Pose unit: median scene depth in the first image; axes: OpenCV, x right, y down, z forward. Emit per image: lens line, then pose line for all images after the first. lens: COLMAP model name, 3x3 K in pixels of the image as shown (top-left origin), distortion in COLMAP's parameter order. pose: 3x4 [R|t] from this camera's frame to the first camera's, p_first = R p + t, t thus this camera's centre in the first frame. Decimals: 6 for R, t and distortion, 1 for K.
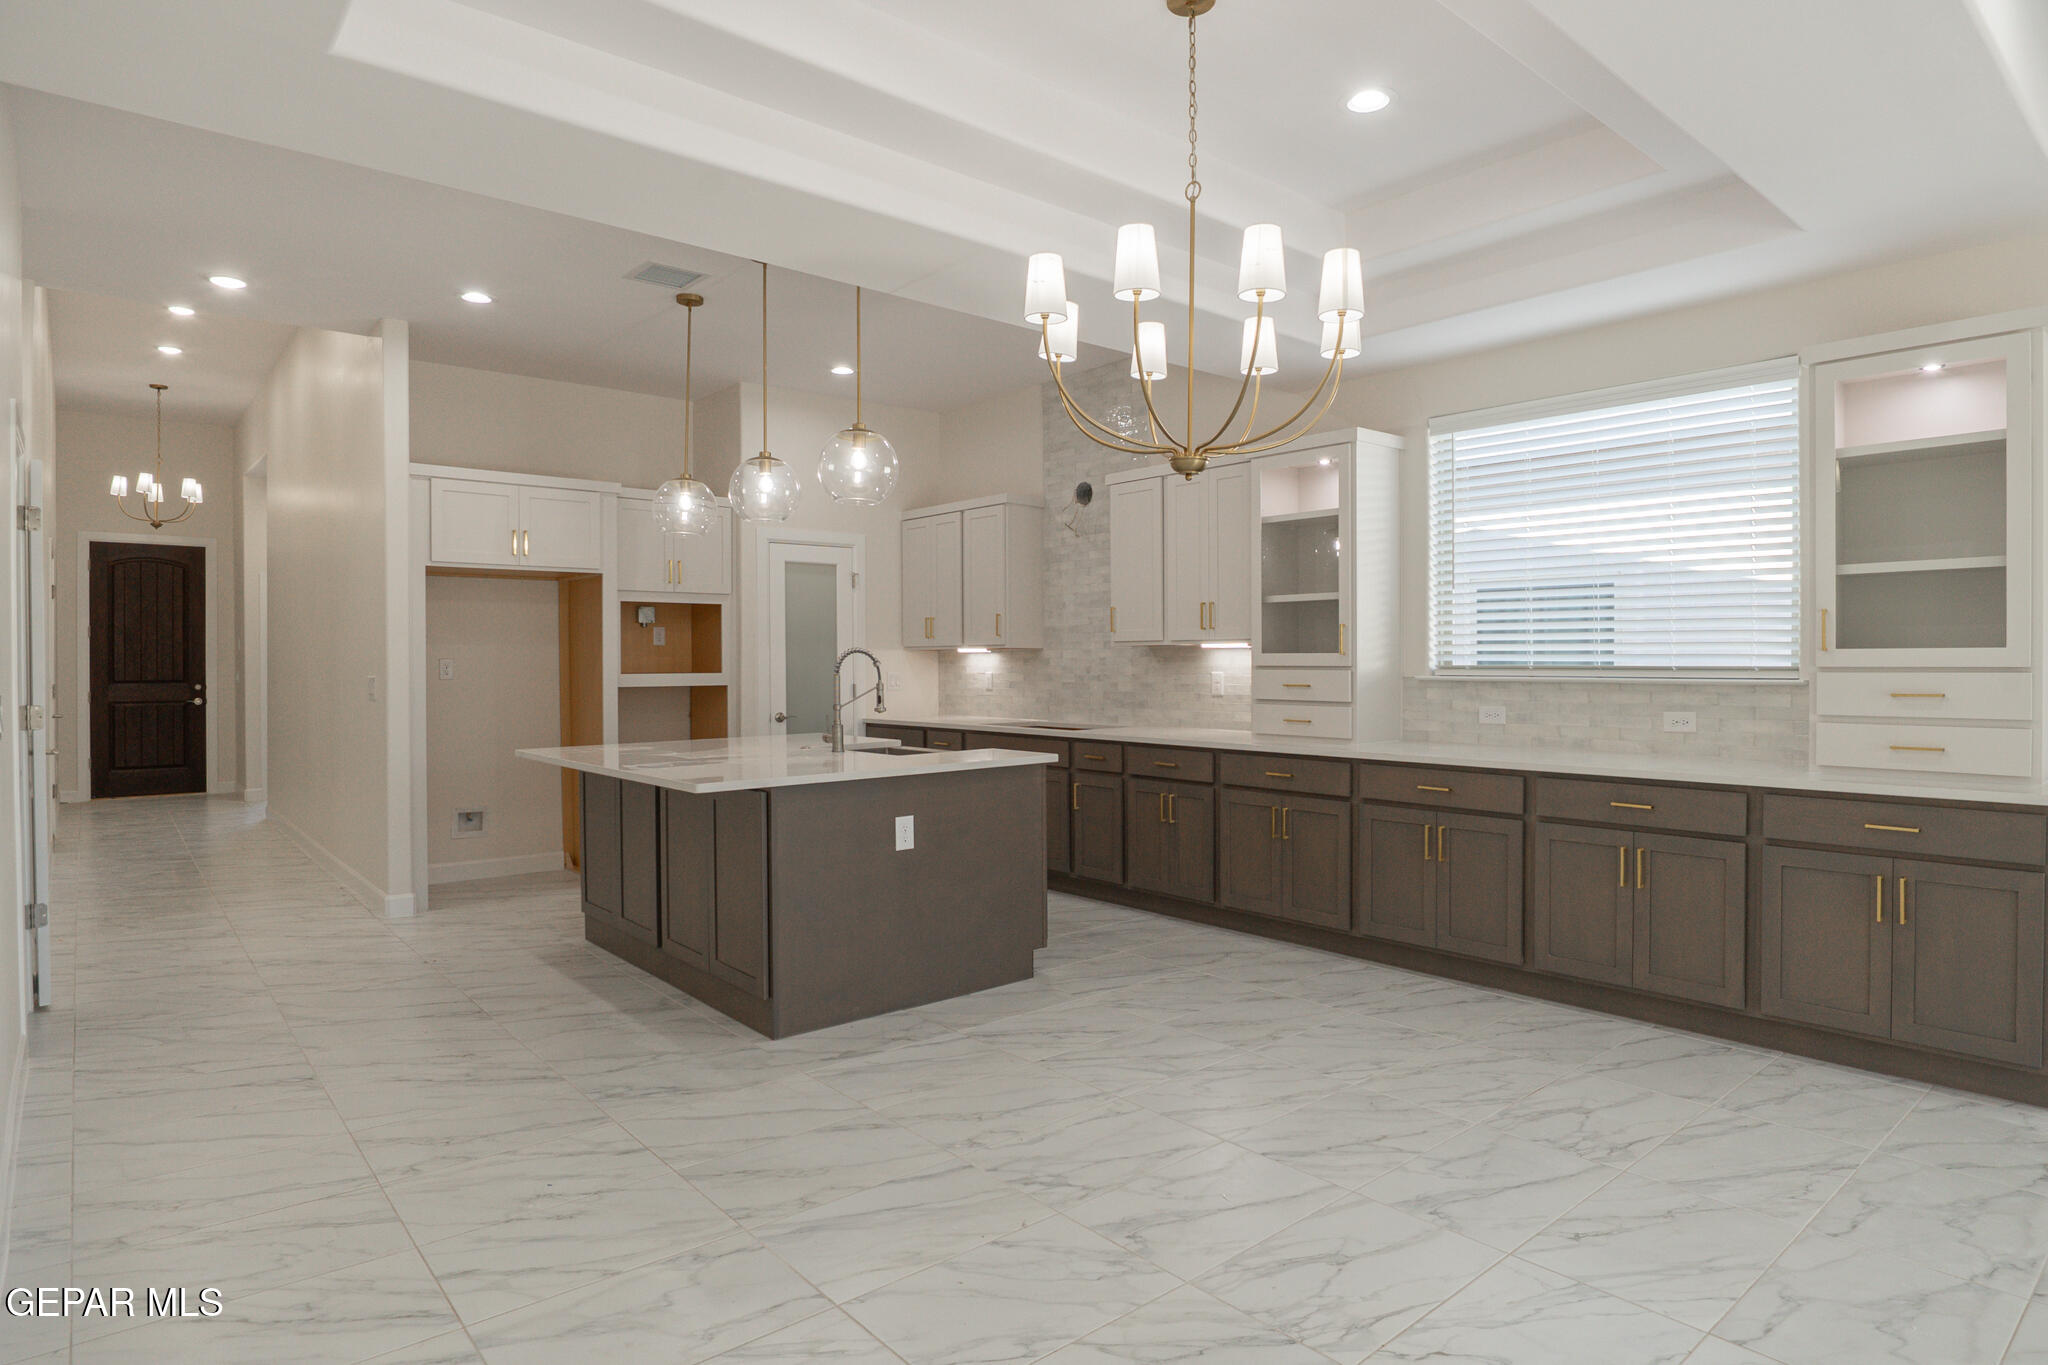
lens RADIAL K [[1143.8, 0, 1043.8], [0, 1143.8, 675.2], [0, 0, 1]] dist [-0.034160, 0.004296]
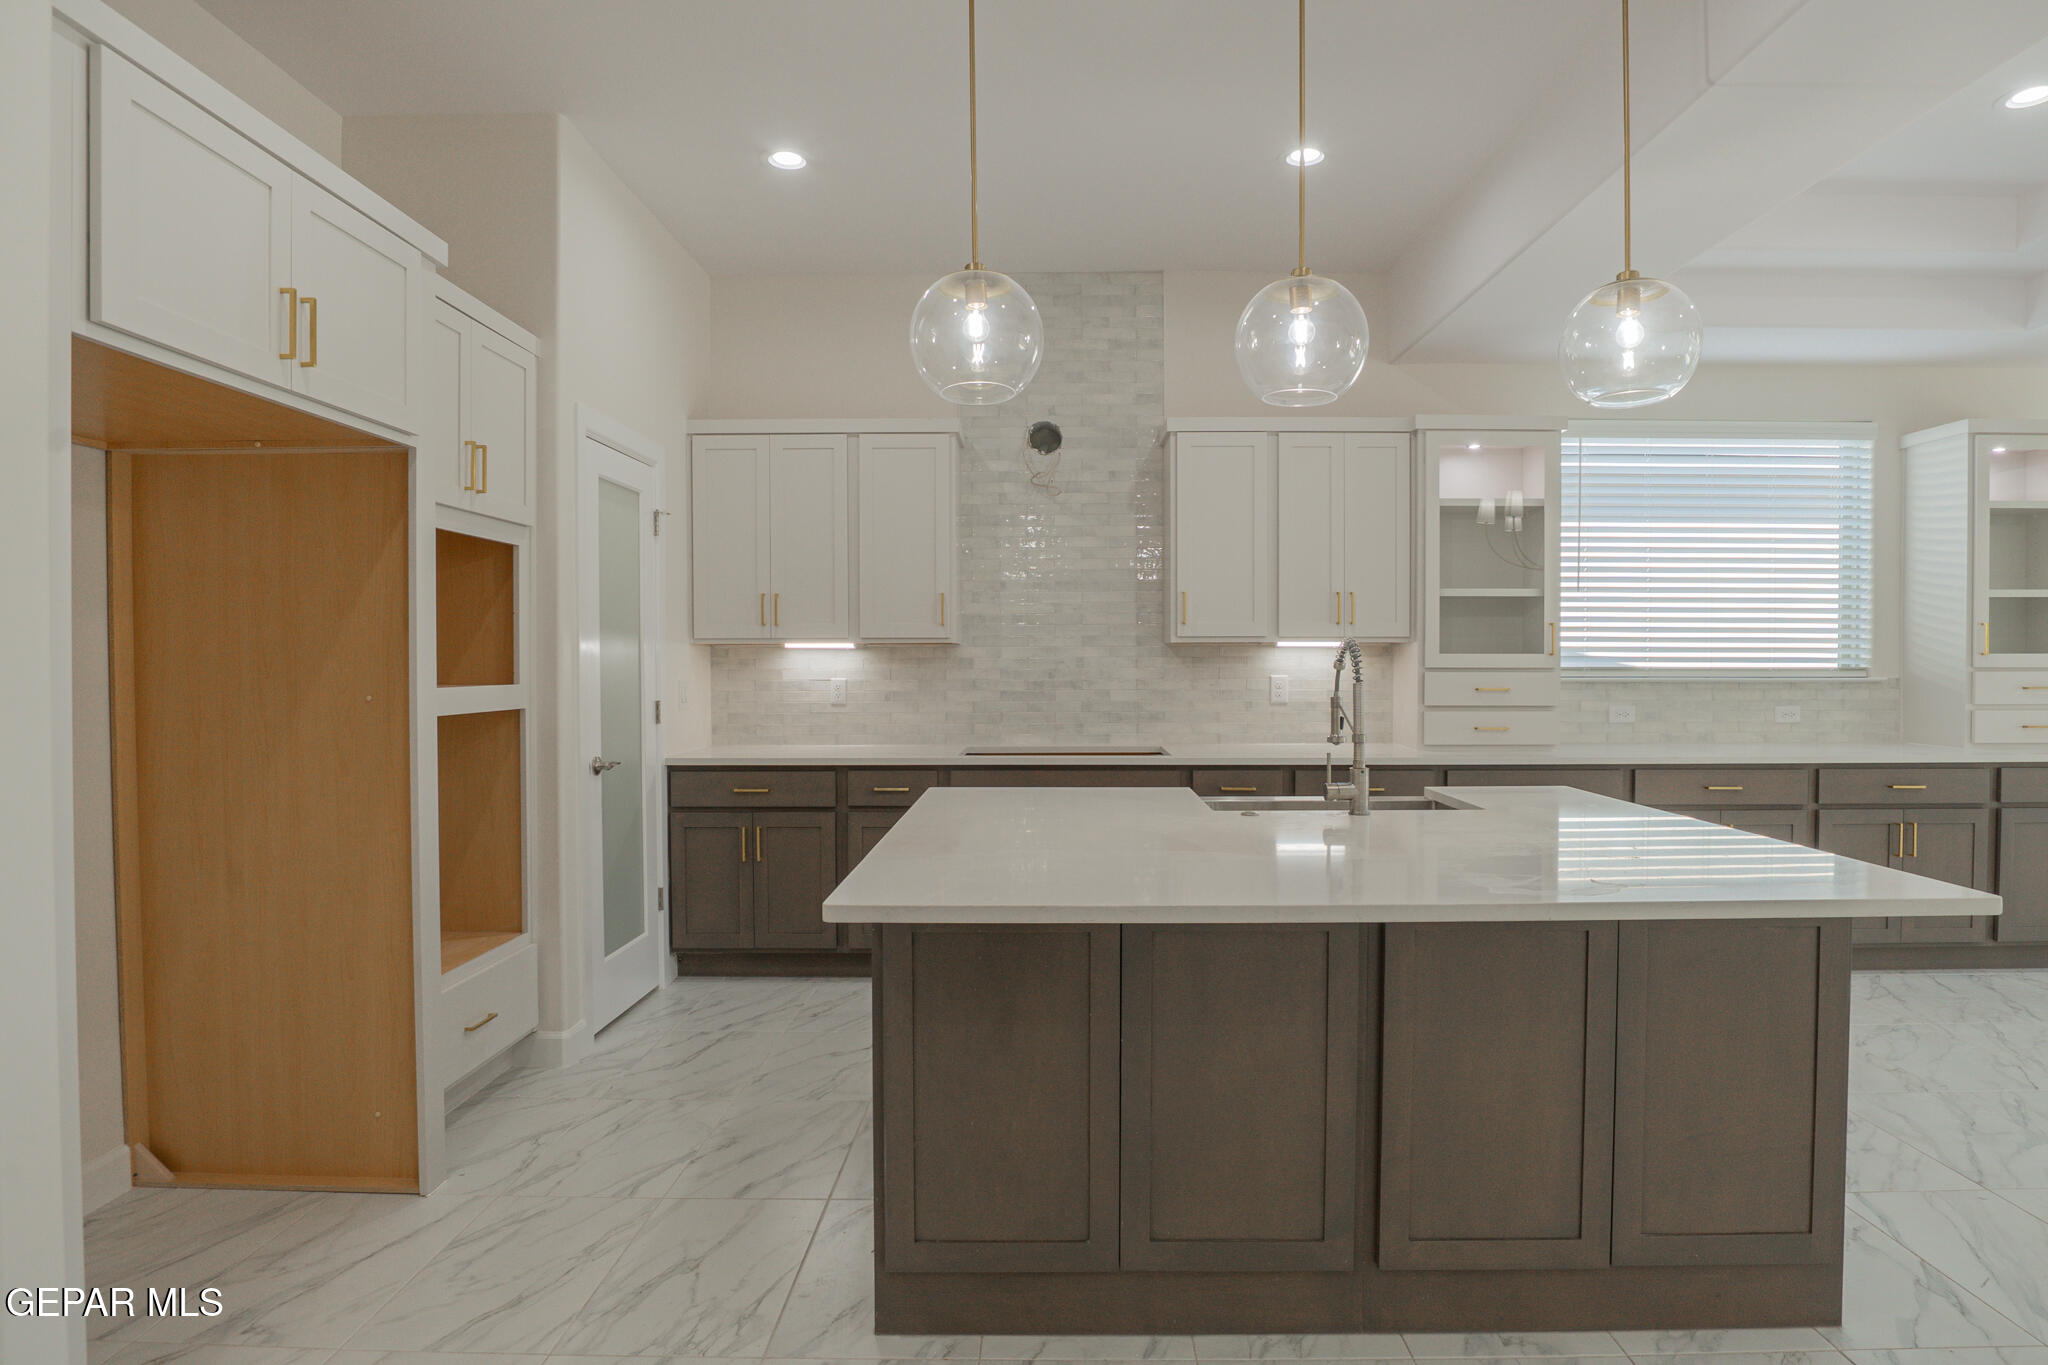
lens RADIAL K [[1042.0, 0, 1049.8], [0, 1042.0, 683.5], [0, 0, 1]] dist [-0.052355, 0.000708]
pose [[0.659356, -0.013377, 0.751712, -0.758228], [0.008314, 0.999910, 0.010501, -0.008820], [-0.751785, -0.000674, 0.659408, 0.885346]]
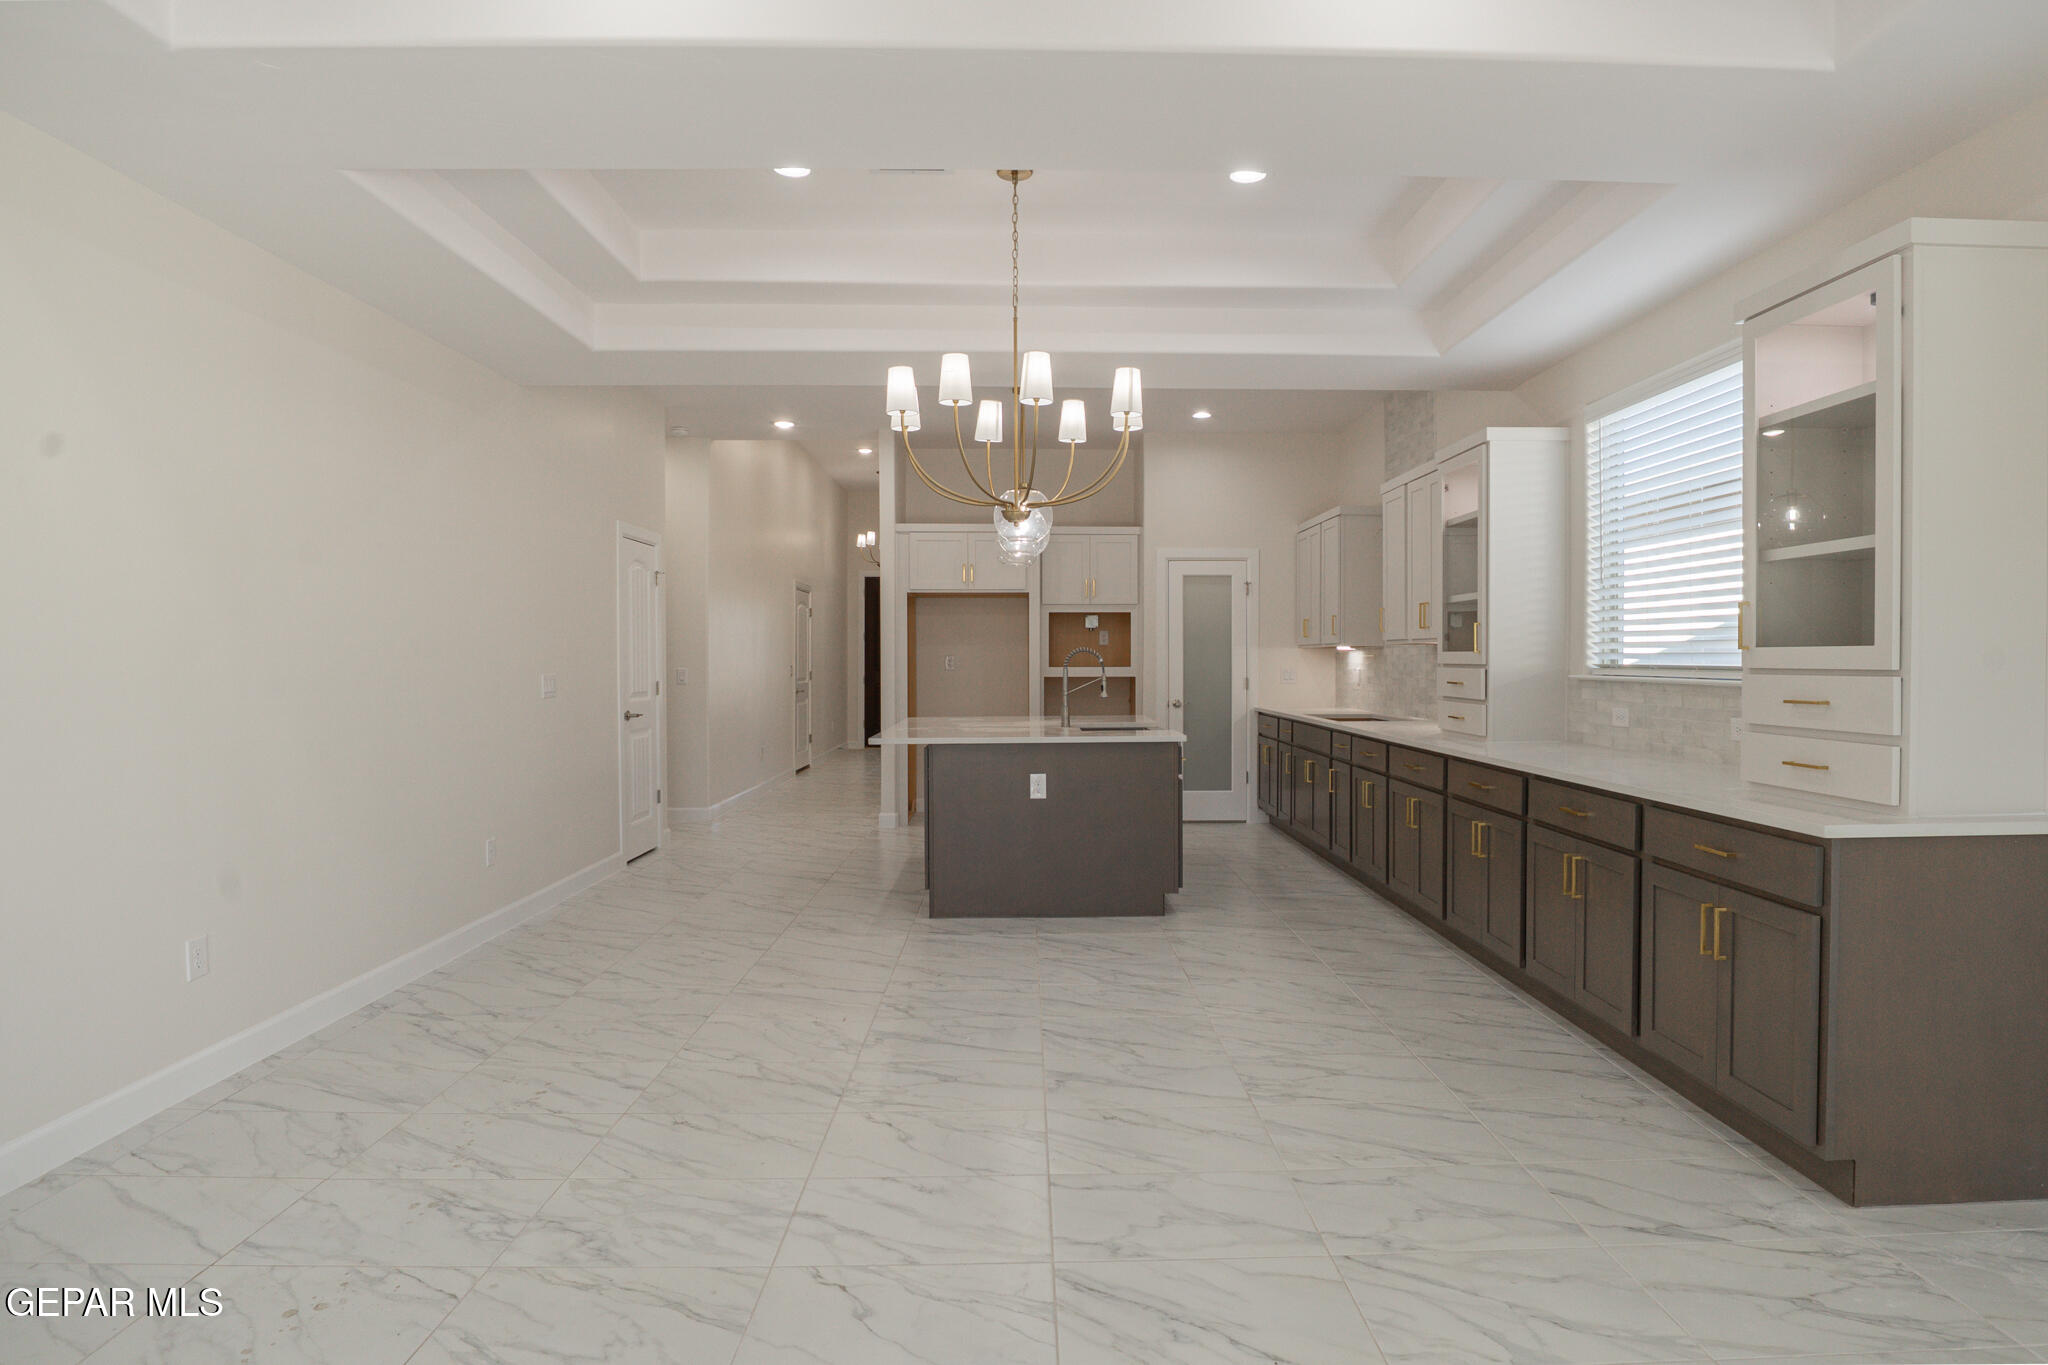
lens RADIAL K [[1104.3, 0, 1052.4], [0, 1104.3, 676.1], [0, 0, 1]] dist [-0.039556, 0.009754]
pose [[0.775675, 0.012733, -0.631004, 0.686257], [-0.009057, 0.999918, 0.009044, -0.003483], [0.631067, -0.001300, 0.775727, 0.003940]]
